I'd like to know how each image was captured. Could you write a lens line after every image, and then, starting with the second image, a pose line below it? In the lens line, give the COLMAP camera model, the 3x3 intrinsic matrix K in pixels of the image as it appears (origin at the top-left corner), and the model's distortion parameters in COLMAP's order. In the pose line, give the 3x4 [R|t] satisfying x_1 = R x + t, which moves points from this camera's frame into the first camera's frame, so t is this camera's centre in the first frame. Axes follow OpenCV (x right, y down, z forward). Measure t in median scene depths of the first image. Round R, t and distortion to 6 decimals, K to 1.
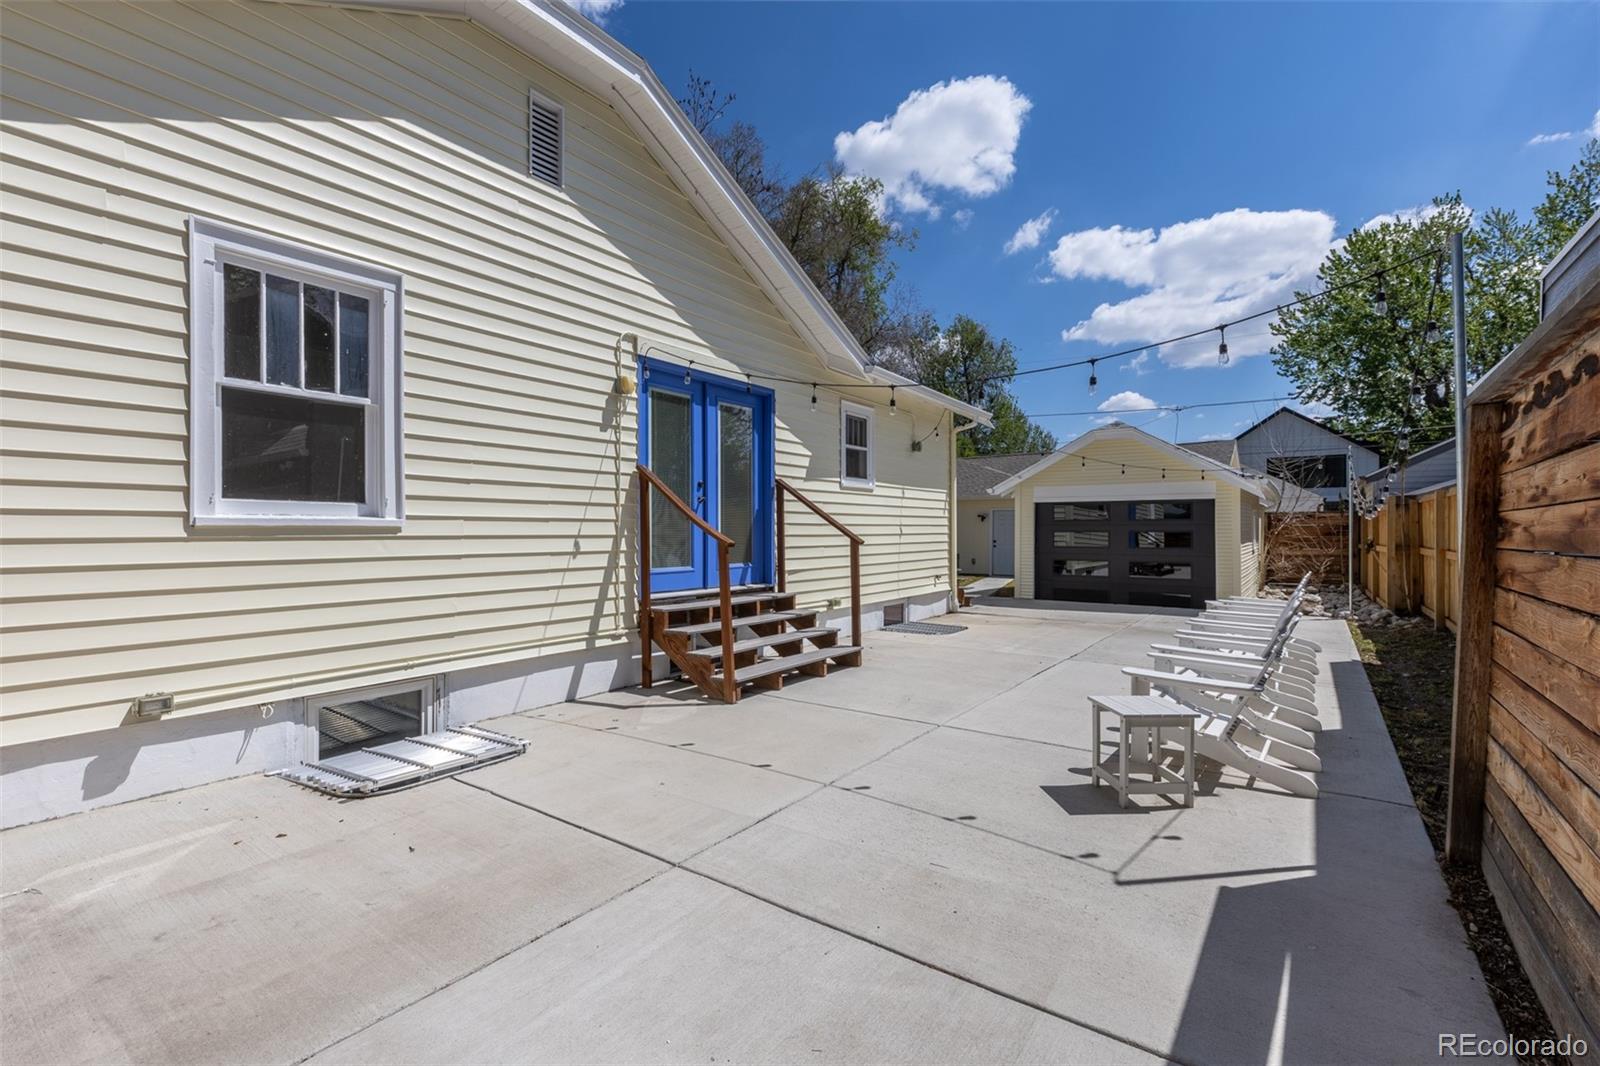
lens RADIAL K [[711.9, 0, 806.4], [0, 711.9, 531.6], [0, 0, 1]] dist [-0.001098, 0.000673]
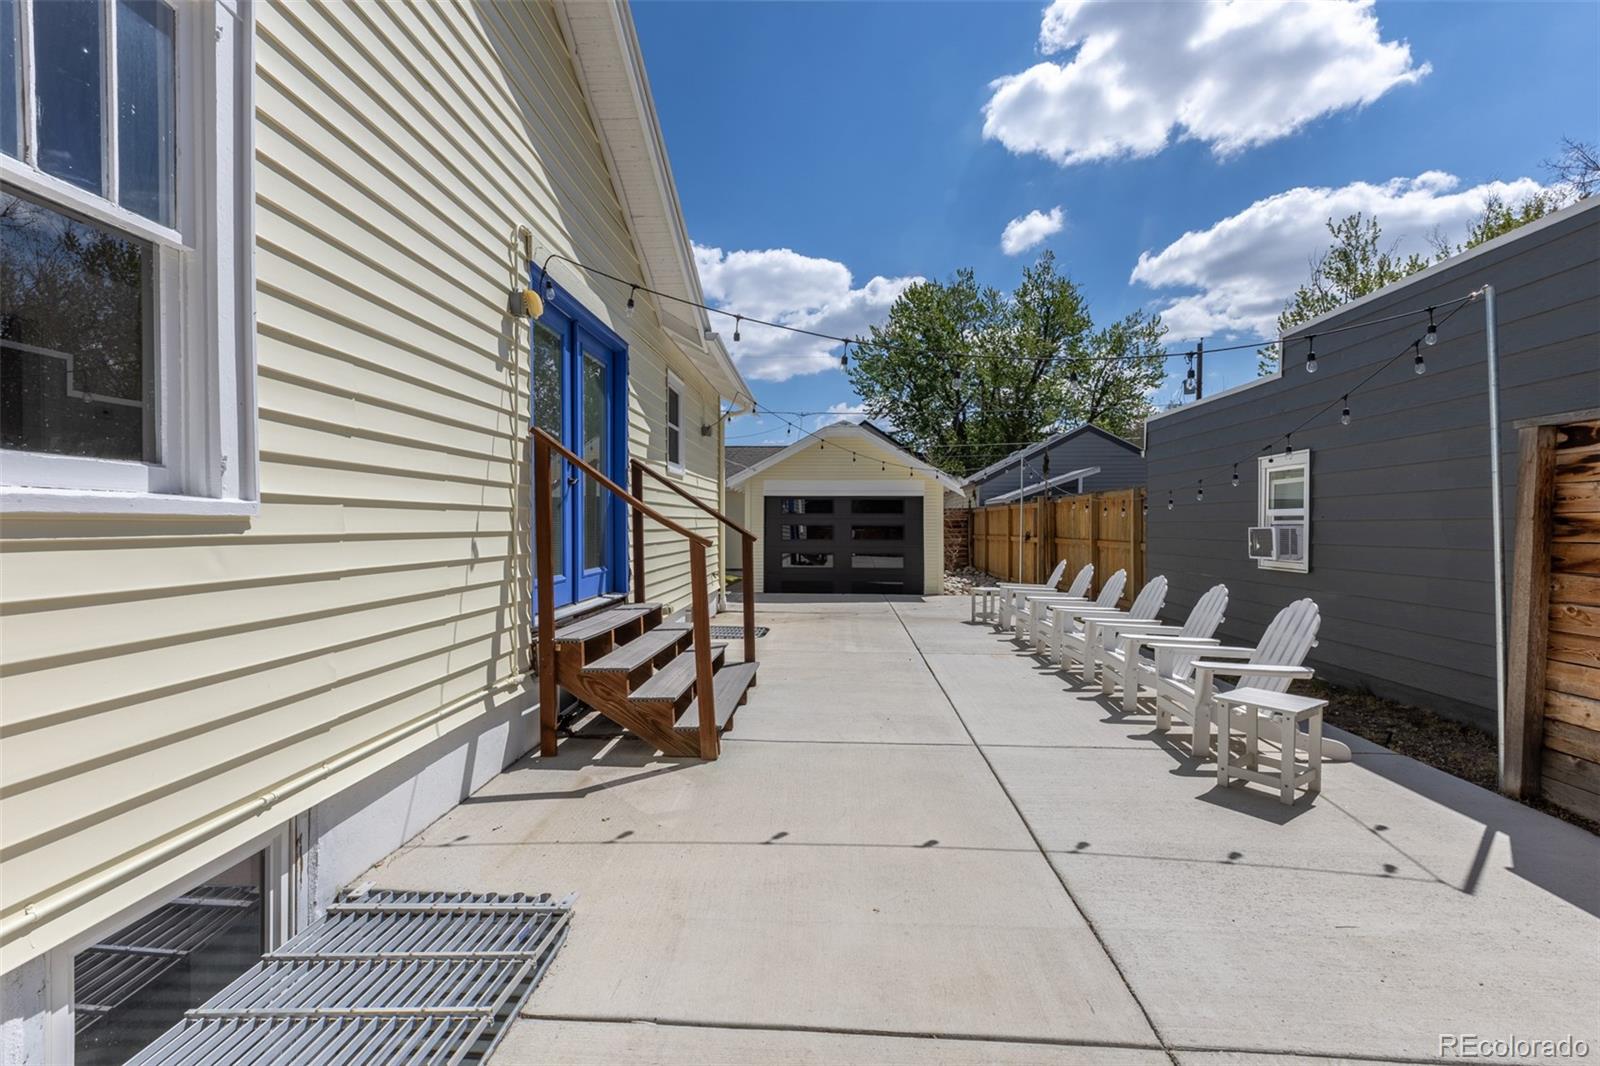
lens RADIAL K [[711.9, 0, 814.7], [0, 711.9, 528.6], [0, 0, 1]] dist [-0.001098, 0.000673]
pose [[0.847250, -0.001407, 0.531193, -0.381292], [-0.002138, 0.999979, 0.006059, -0.002352], [-0.531190, -0.006269, 0.847229, 0.300725]]
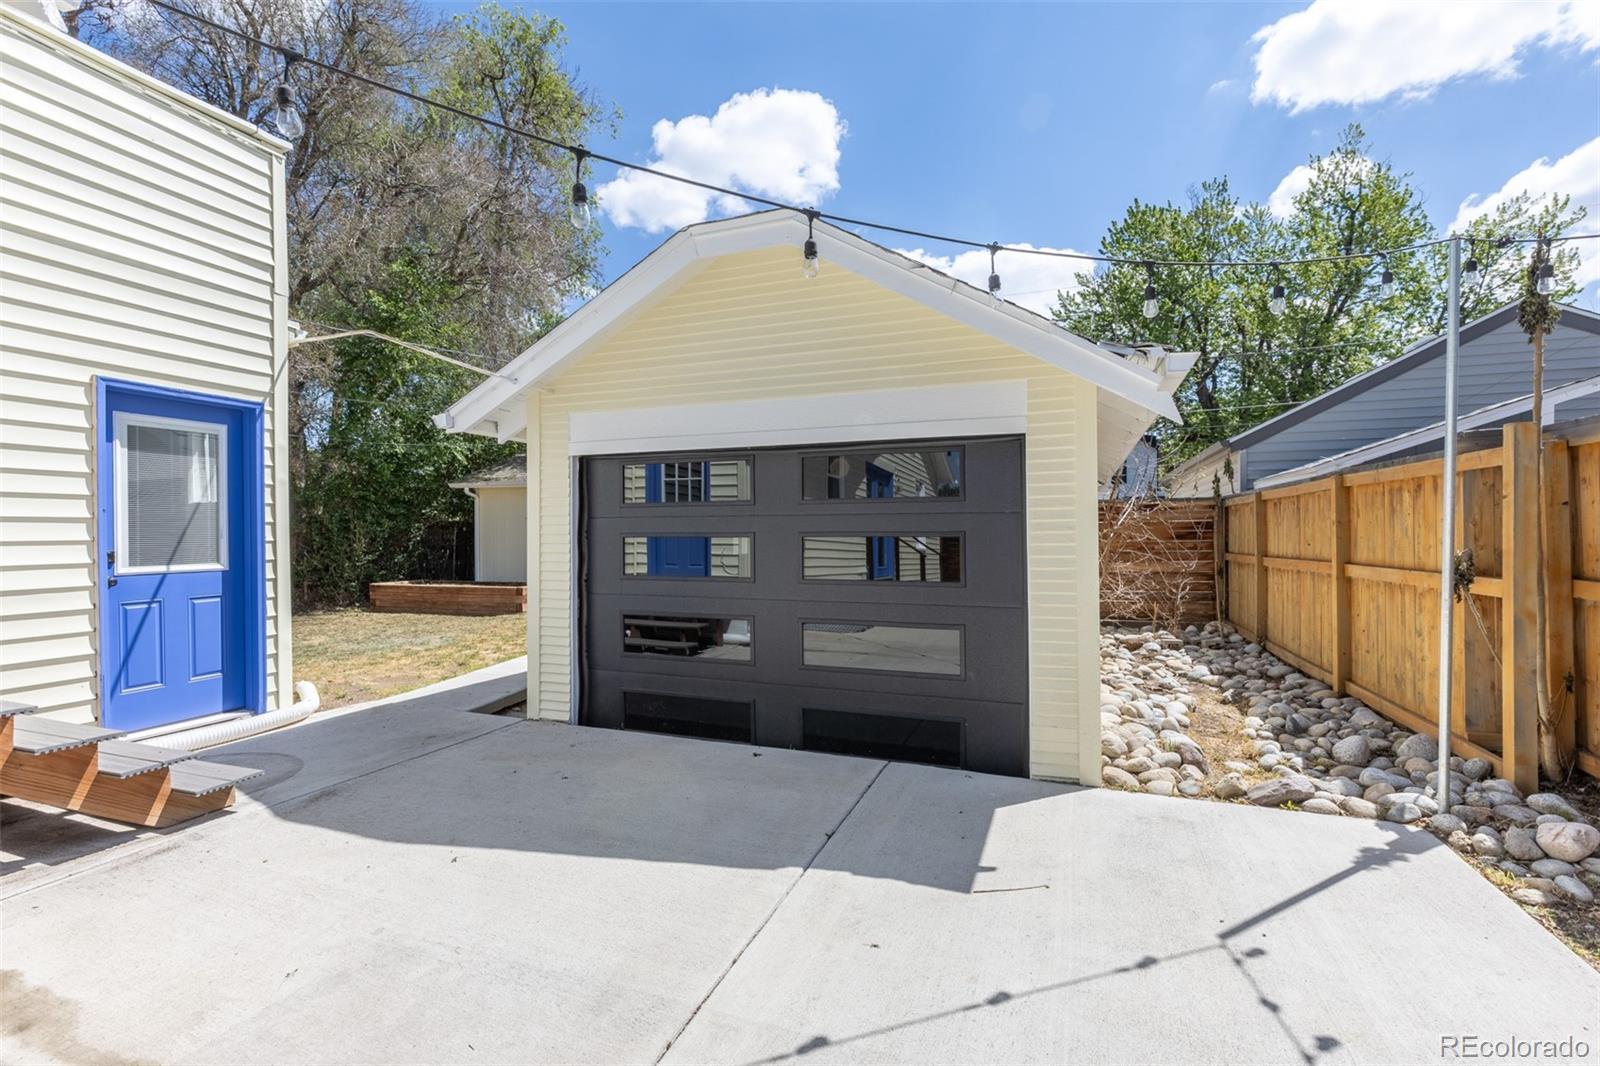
lens RADIAL K [[711.9, 0, 801.4], [0, 711.9, 534.8], [0, 0, 1]] dist [-0.001098, 0.000673]
pose [[0.972220, -0.005109, 0.234011, 0.884607], [0.004680, 0.999986, 0.002388, -0.003223], [-0.234020, -0.001226, 0.972231, 1.570763]]
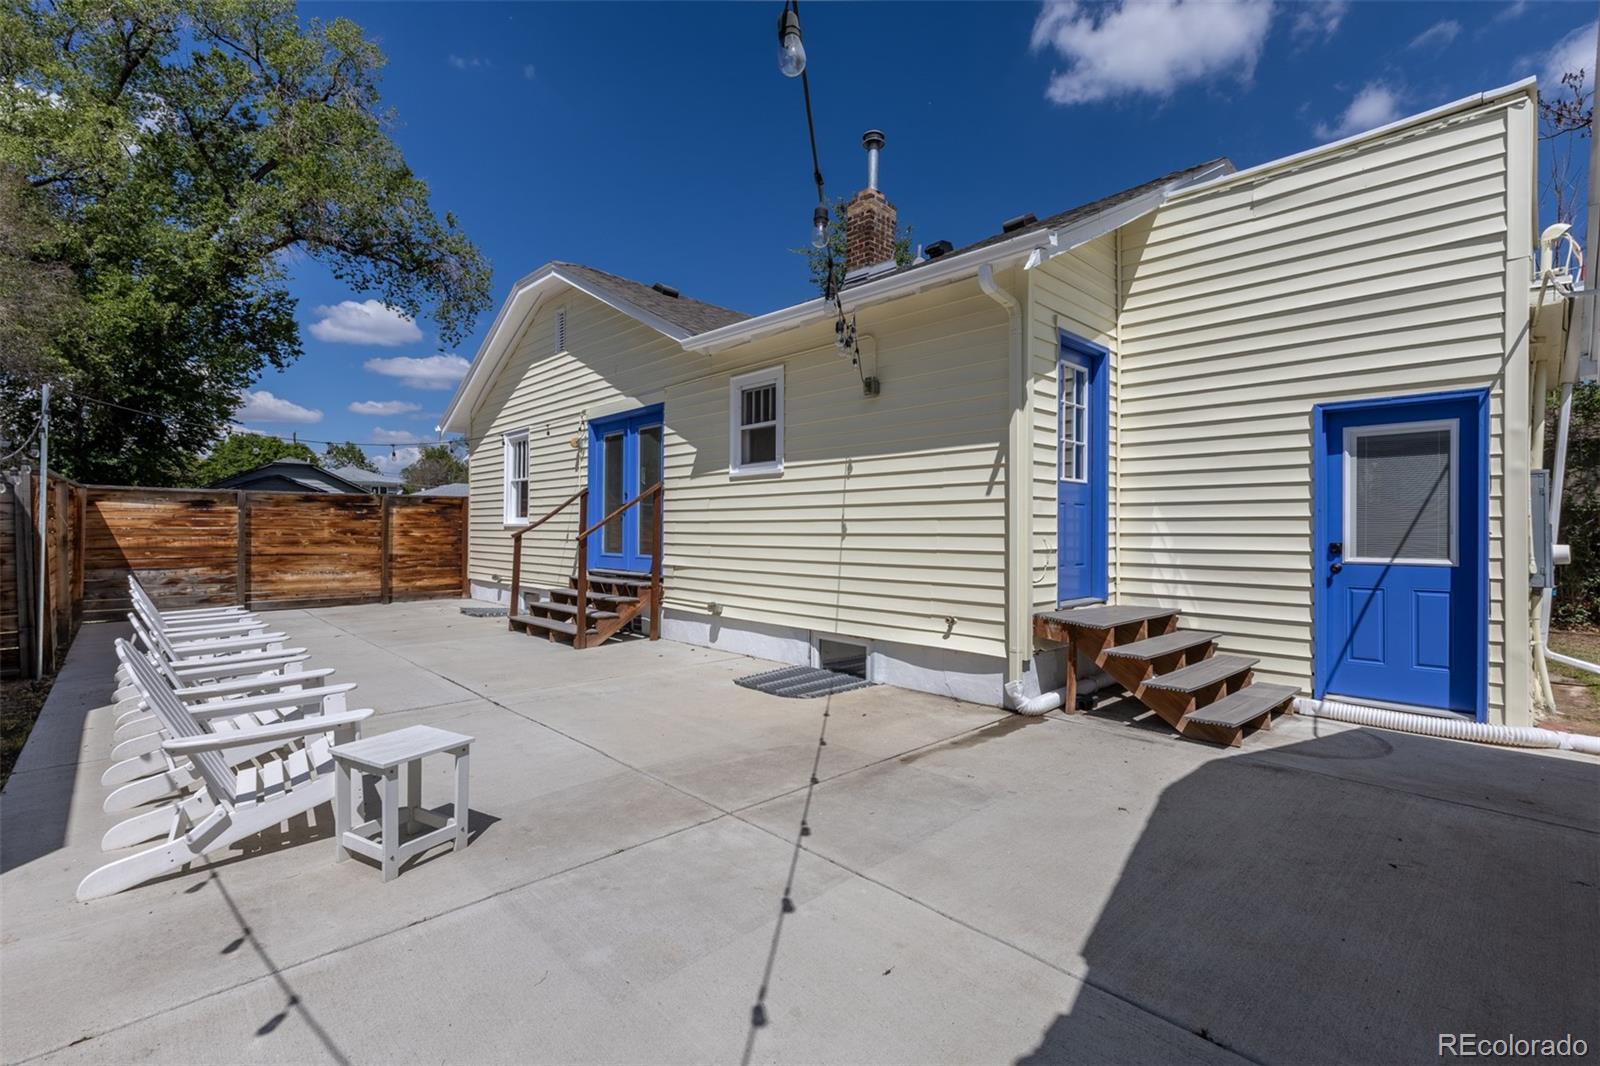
lens RADIAL K [[711.9, 0, 802.9], [0, 711.9, 528.6], [0, 0, 1]] dist [-0.001098, 0.000673]
pose [[-0.212067, -0.003421, -0.977249, 1.336761], [-0.006680, 0.999976, -0.002051, -0.000414], [0.977232, 0.006093, -0.212085, 1.941635]]
